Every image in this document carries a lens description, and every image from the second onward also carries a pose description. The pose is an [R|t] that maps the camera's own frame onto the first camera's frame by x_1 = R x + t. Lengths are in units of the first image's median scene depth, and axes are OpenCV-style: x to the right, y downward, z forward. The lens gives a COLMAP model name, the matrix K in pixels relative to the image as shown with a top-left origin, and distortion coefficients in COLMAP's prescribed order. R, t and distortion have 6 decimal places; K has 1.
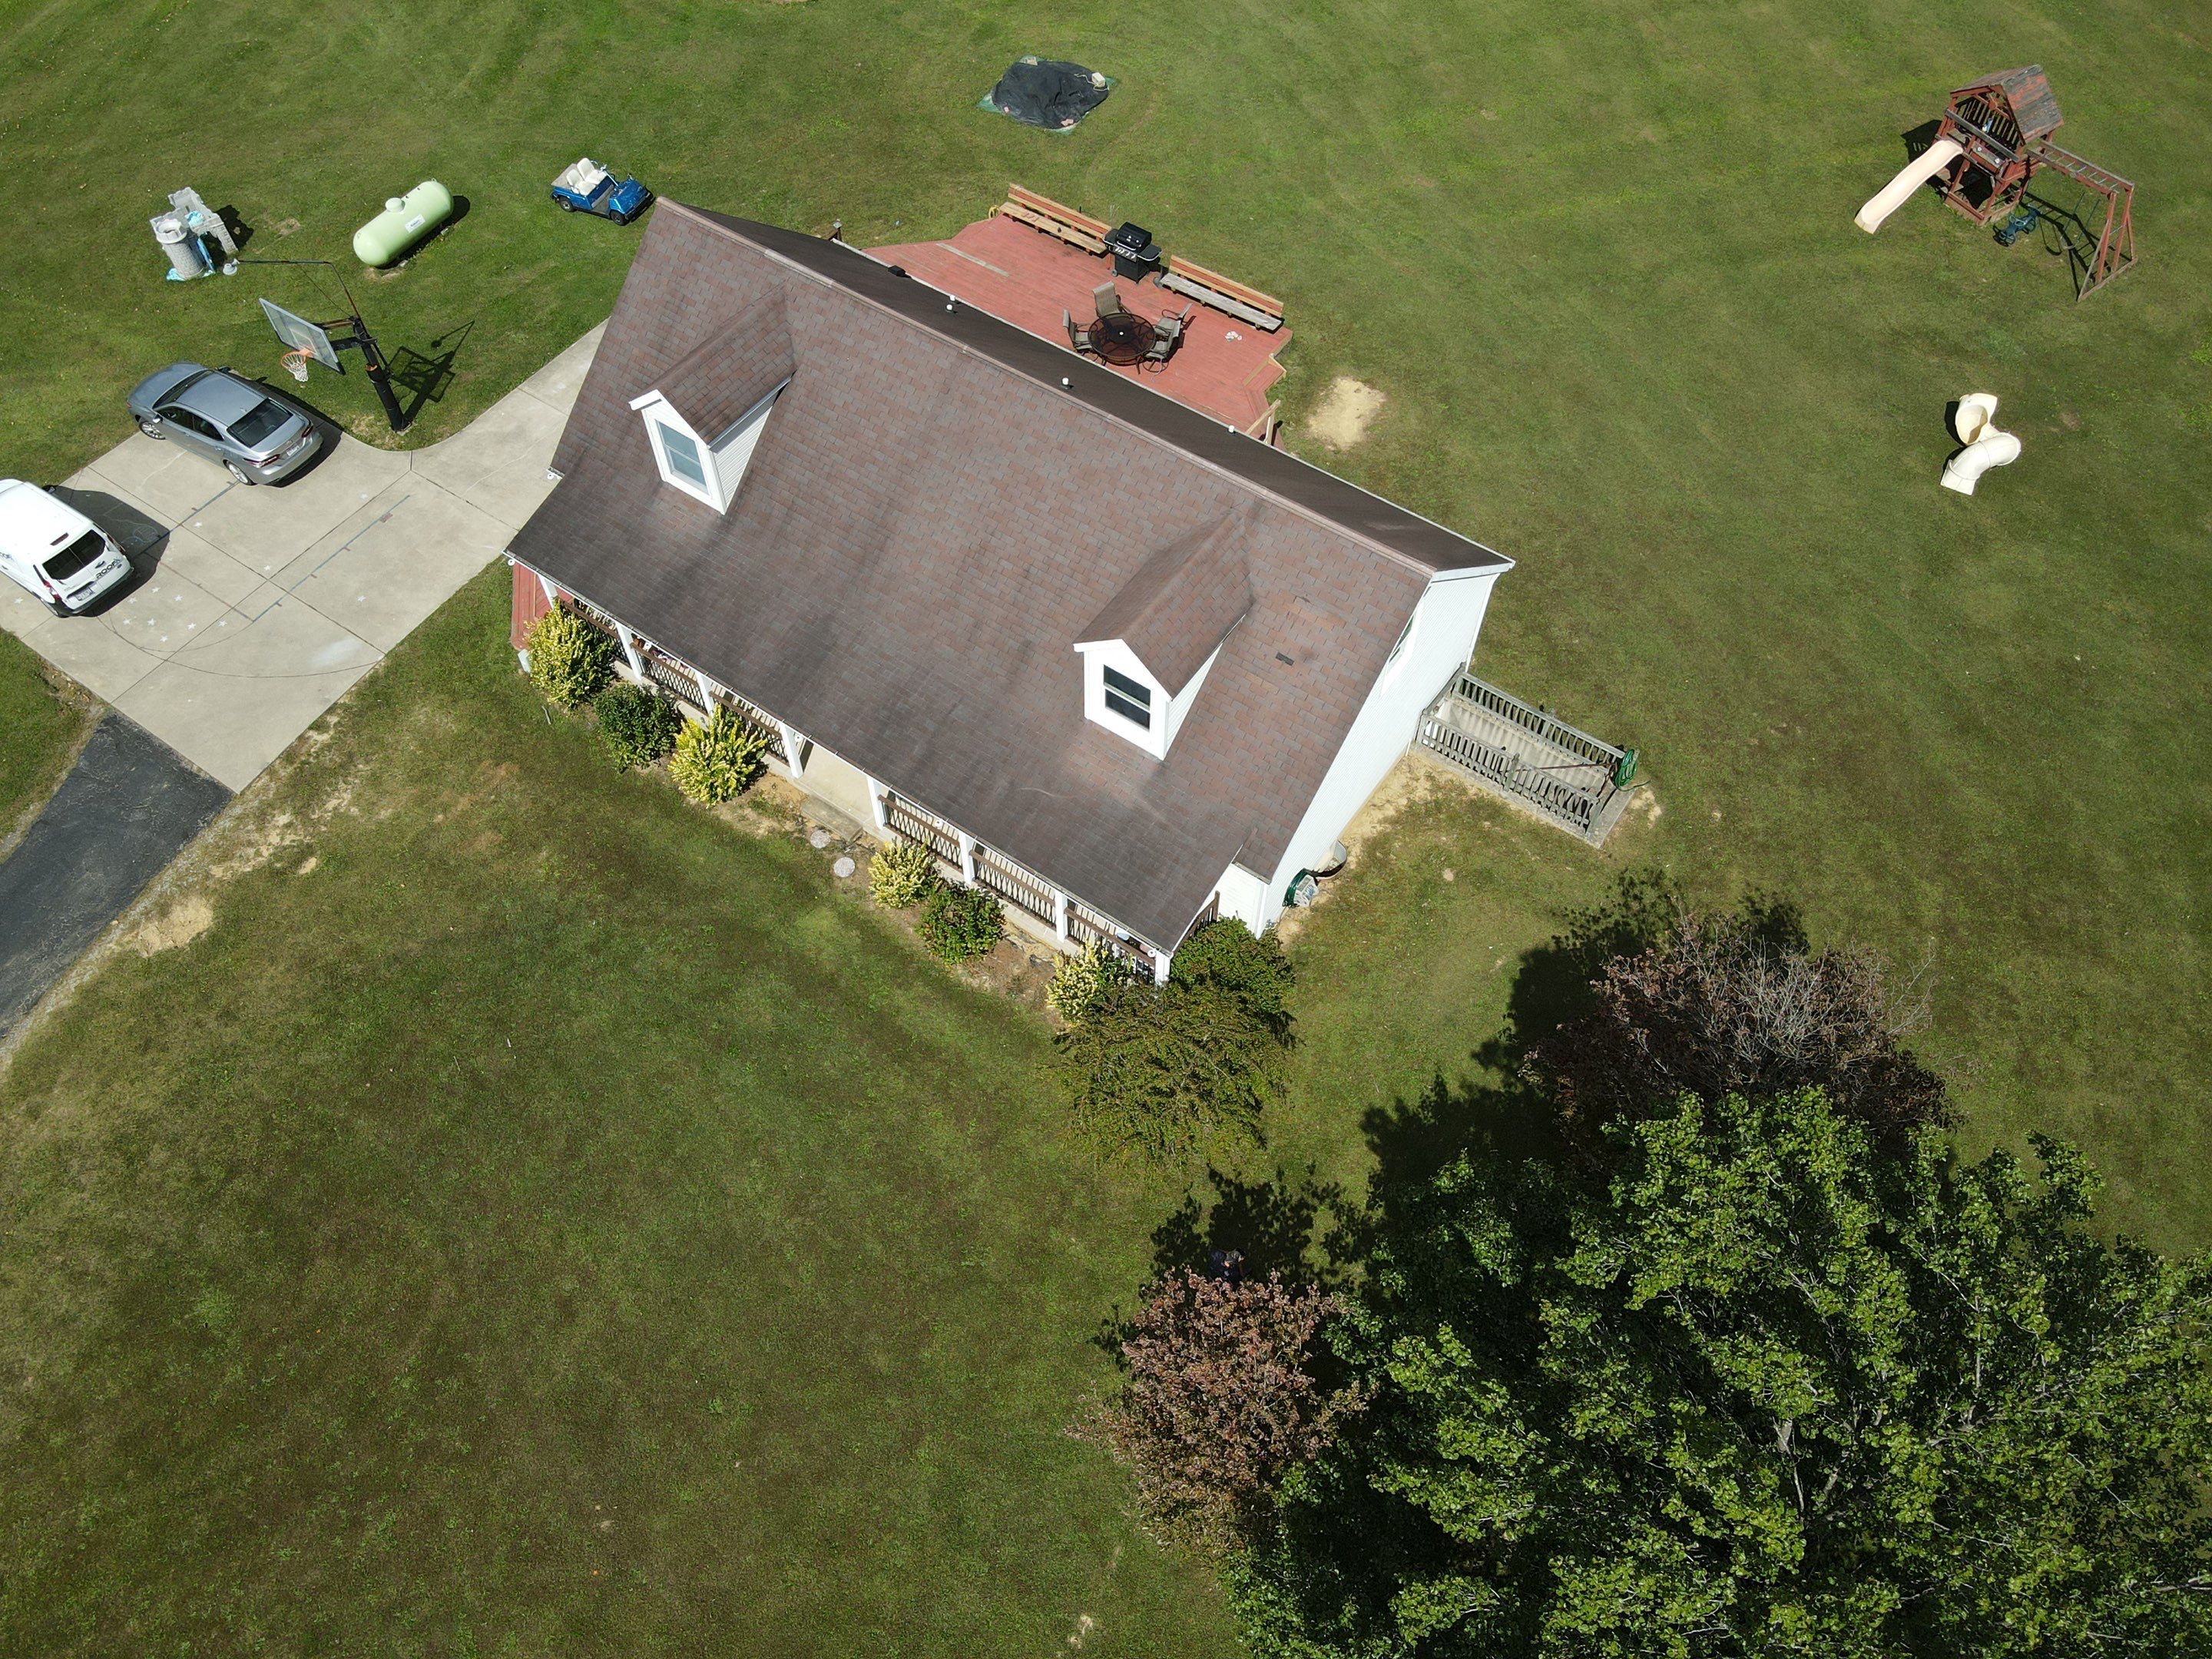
lens RADIAL K [[1610.9, 0, 1084.1], [0, 1610.9, 836.4], [0, 0, 1]] dist [0.011755, 0.001818]
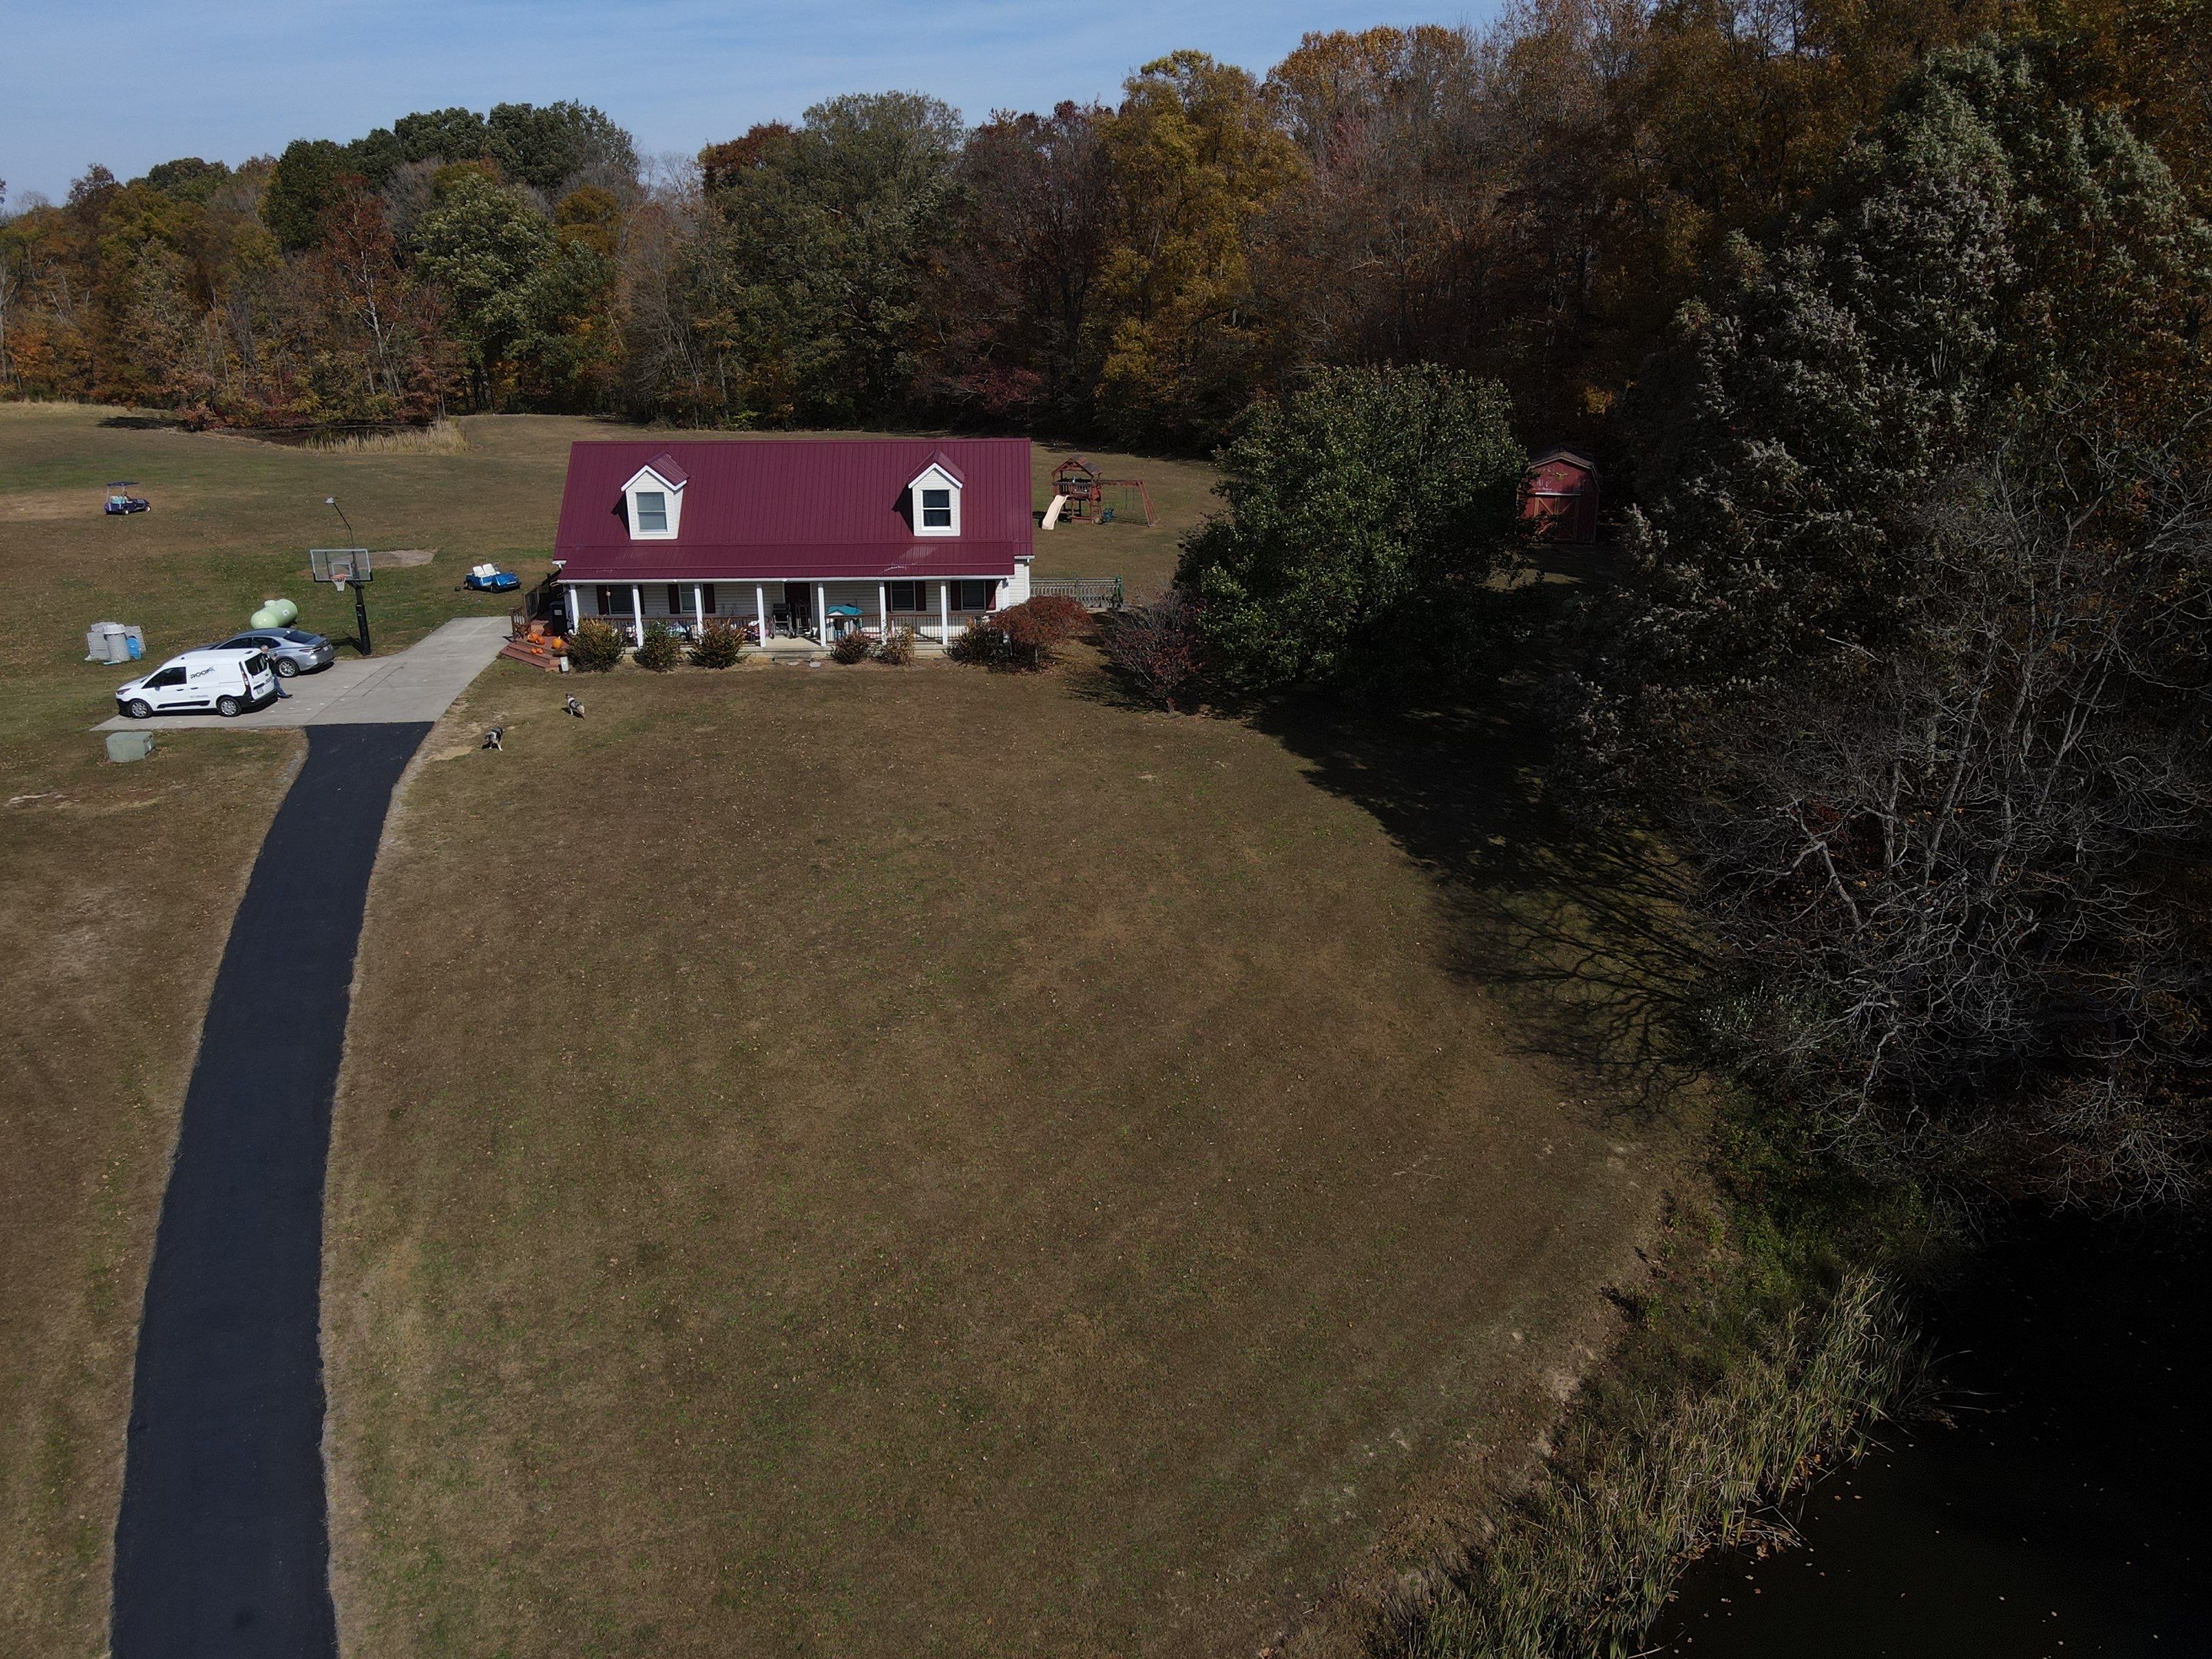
lens RADIAL K [[1610.9, 0, 1091.3], [0, 1610.9, 843.1], [0, 0, 1]] dist [0.011755, 0.001818]
pose [[0.785868, -0.210702, 0.581392, -0.954188], [0.514370, 0.744607, -0.425422, 1.047831], [-0.343272, 0.633376, 0.693542, -0.228780]]
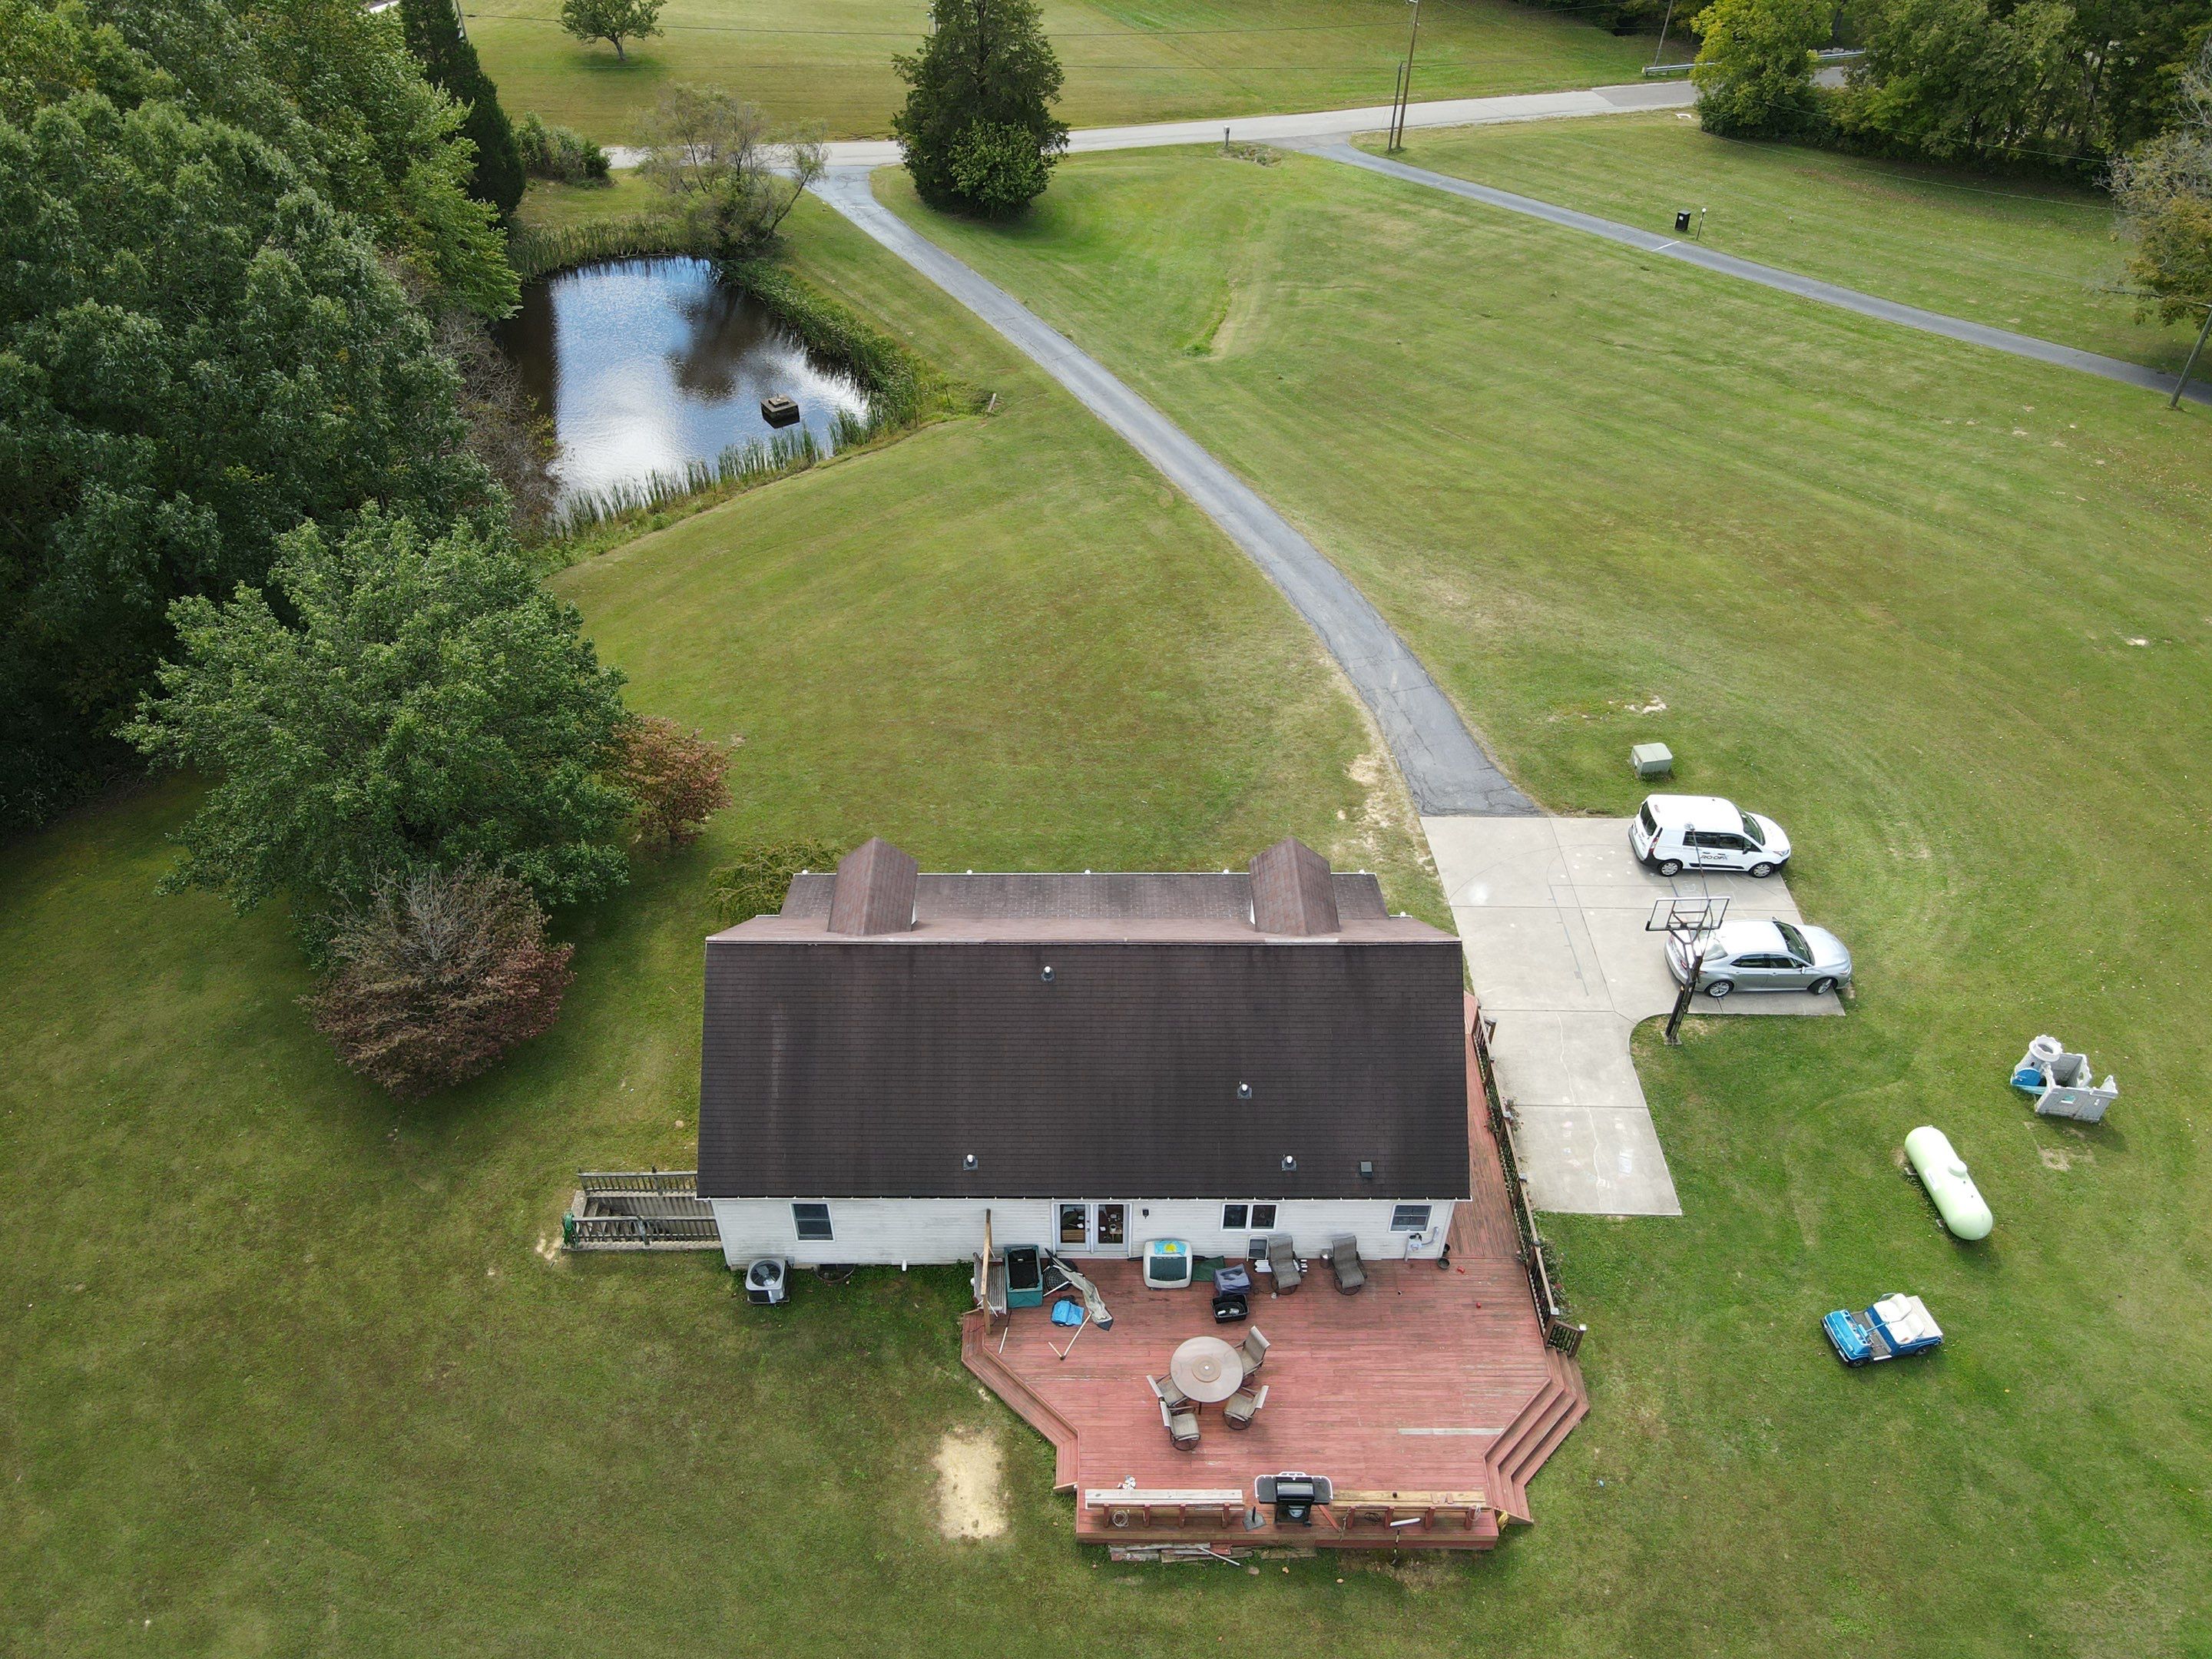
lens RADIAL K [[1610.9, 0, 1099.3], [0, 1610.9, 829.9], [0, 0, 1]] dist [0.011755, 0.001818]
pose [[-0.813133, 0.391298, -0.430930, 0.401200], [-0.482652, -0.039431, 0.874924, -1.232698], [0.325364, 0.919419, 0.220924, 0.563070]]
